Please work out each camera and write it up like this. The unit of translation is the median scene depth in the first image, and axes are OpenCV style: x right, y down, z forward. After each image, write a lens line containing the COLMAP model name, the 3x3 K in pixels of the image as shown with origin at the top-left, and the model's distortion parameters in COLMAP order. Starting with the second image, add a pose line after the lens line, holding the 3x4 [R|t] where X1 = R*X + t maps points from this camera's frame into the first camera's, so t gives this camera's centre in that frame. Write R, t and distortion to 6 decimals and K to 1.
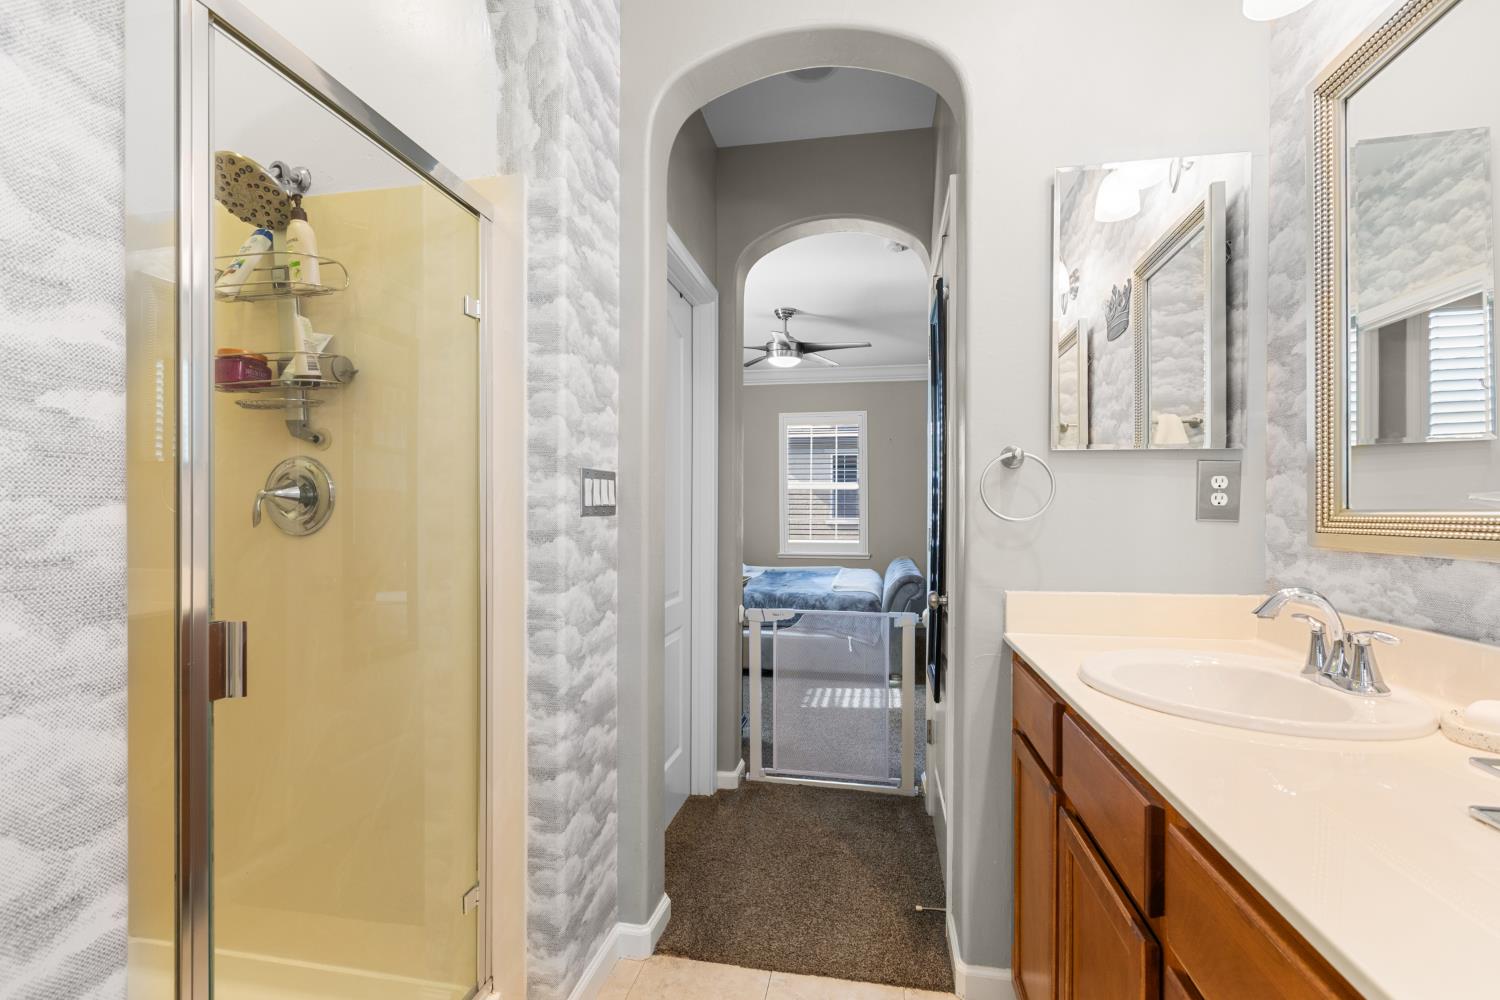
lens RADIAL K [[686.0, 0, 730.3], [0, 686.0, 523.4], [0, 0, 1]] dist [-0.002061, 0.000264]
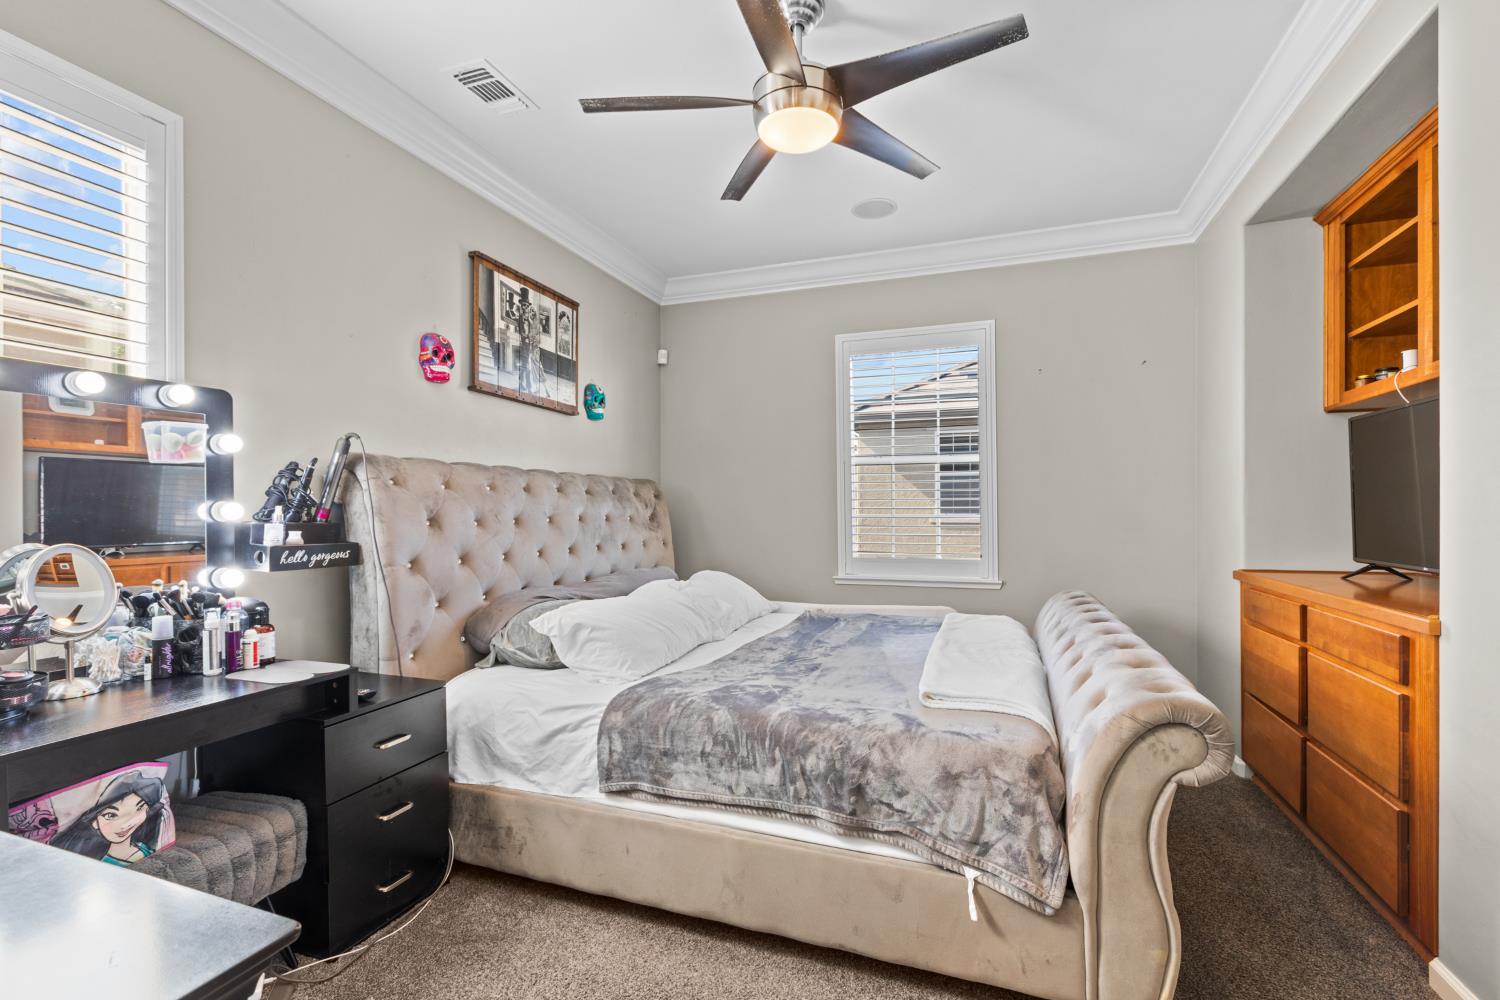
lens RADIAL K [[686.0, 0, 730.3], [0, 686.0, 523.4], [0, 0, 1]] dist [-0.002061, 0.000264]
pose [[0.989864, -0.002889, -0.141988, 0.075964], [0.003533, 0.999985, 0.004283, -0.006709], [0.141973, -0.004742, 0.989859, 0.469319]]
